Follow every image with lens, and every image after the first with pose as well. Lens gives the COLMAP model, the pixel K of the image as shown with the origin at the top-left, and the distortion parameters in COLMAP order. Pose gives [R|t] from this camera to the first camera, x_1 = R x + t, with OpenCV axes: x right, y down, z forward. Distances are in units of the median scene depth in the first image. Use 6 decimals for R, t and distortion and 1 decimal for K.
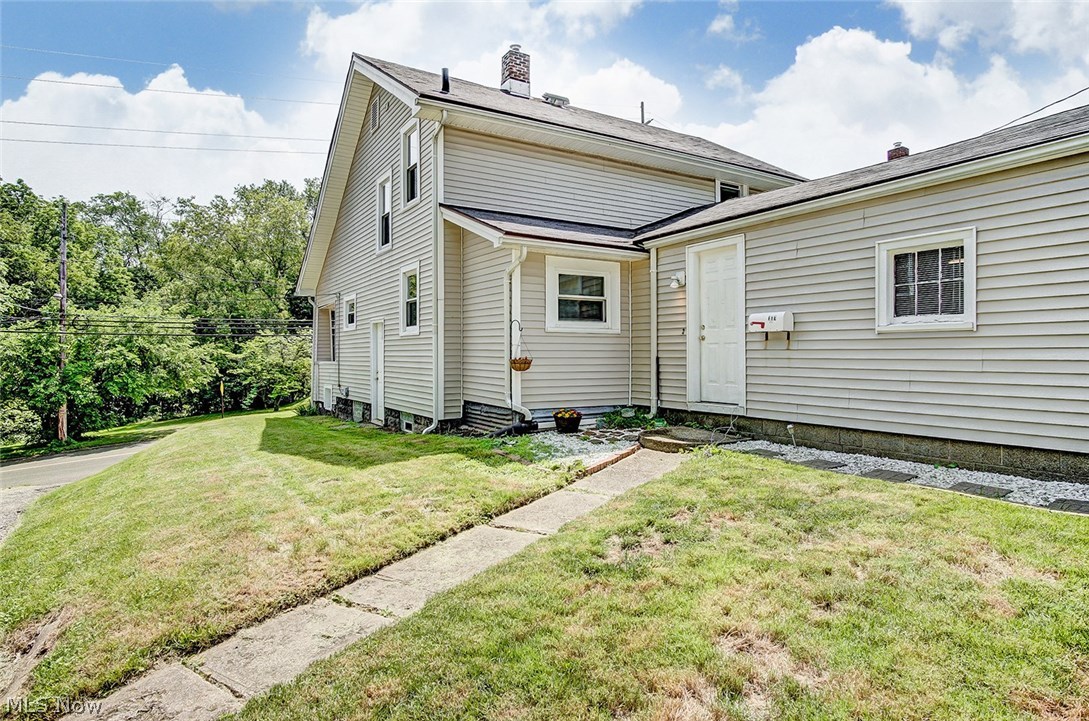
lens RADIAL K [[597.3, 0, 544.5], [0, 597.3, 360.5], [0, 0, 1]] dist [-0.023244, -0.000089]
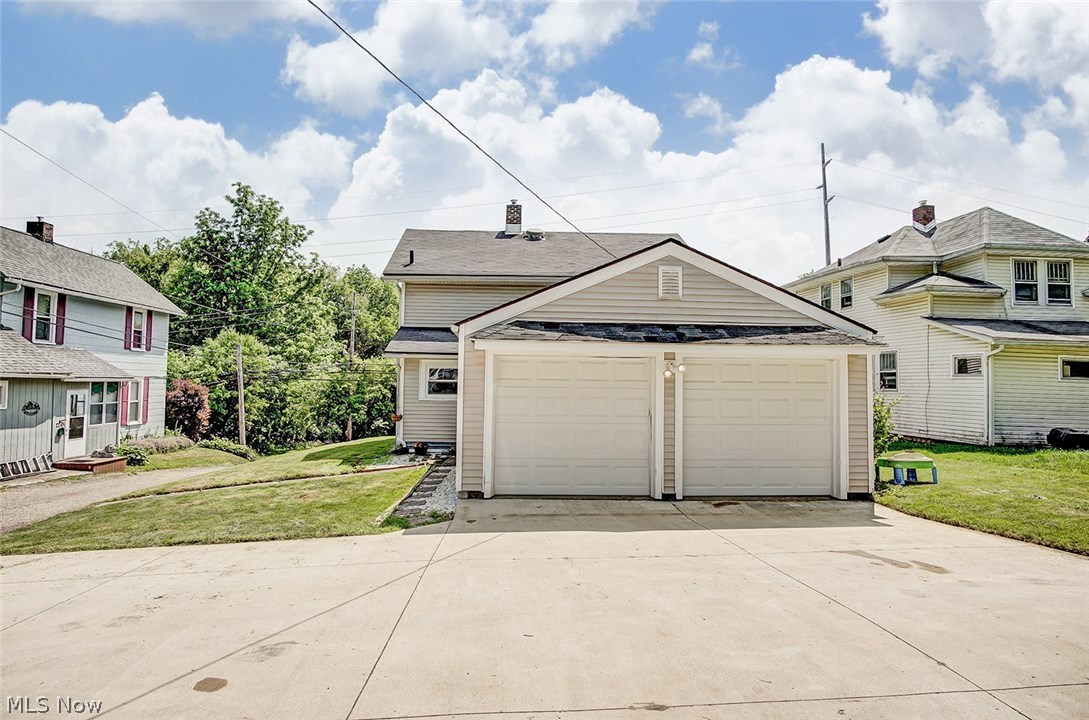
lens RADIAL K [[583.3, 0, 529.9], [0, 583.3, 357.9], [0, 0, 1]] dist [-0.018366, 0.001922]
pose [[0.877280, -0.006099, -0.479940, 0.697034], [-0.019522, 0.998639, -0.048374, -0.059022], [0.479582, 0.051807, 0.875966, -0.257184]]
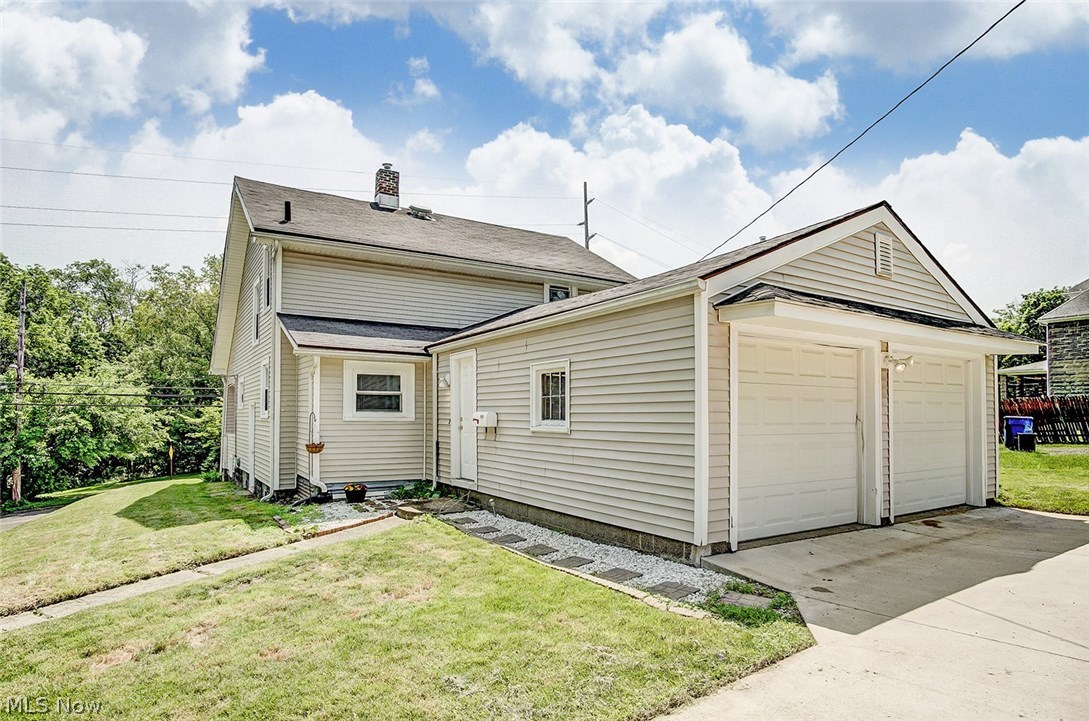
lens RADIAL K [[594.1, 0, 534.9], [0, 594.1, 405.0], [0, 0, 1]] dist [-0.025359, 0.002542]
pose [[0.999956, 0.005934, 0.007323, 0.234609], [-0.005726, 0.999587, -0.028159, -0.029069], [-0.007487, 0.028116, 0.999577, -0.143678]]
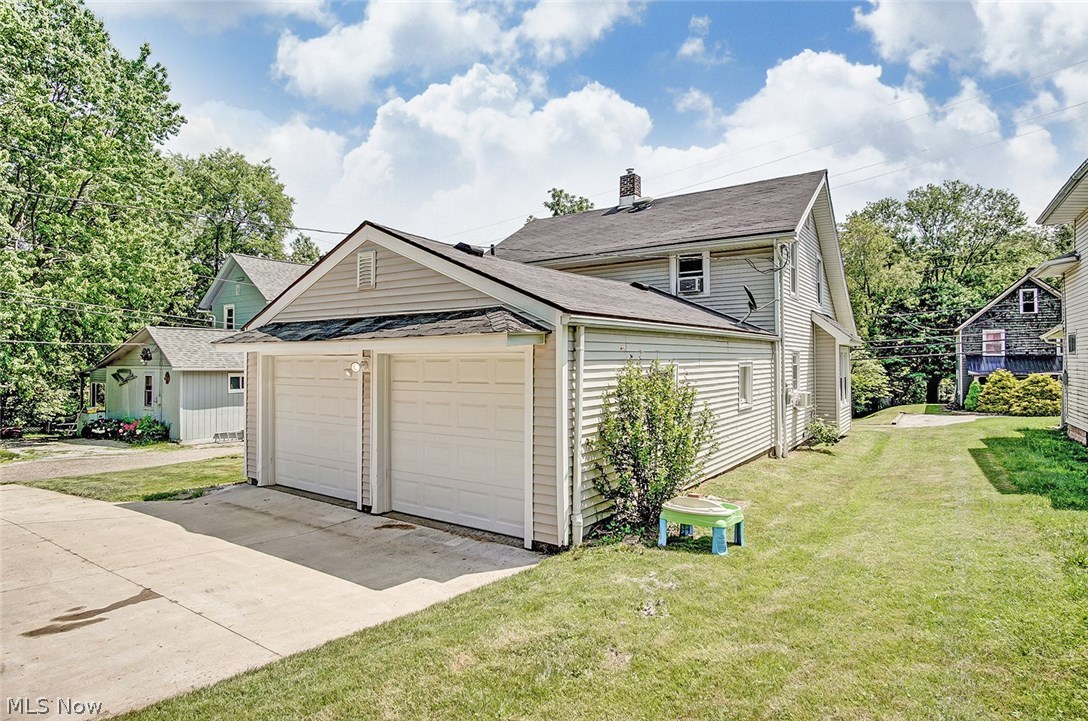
lens RADIAL K [[588.1, 0, 544.0], [0, 588.1, 360.5], [0, 0, 1]] dist [0.000576, -0.000219]
pose [[0.412218, 0.003375, -0.911079, 1.104995], [-0.010770, 0.999941, -0.001168, -0.087618], [0.911022, 0.010294, 0.412230, 0.272456]]
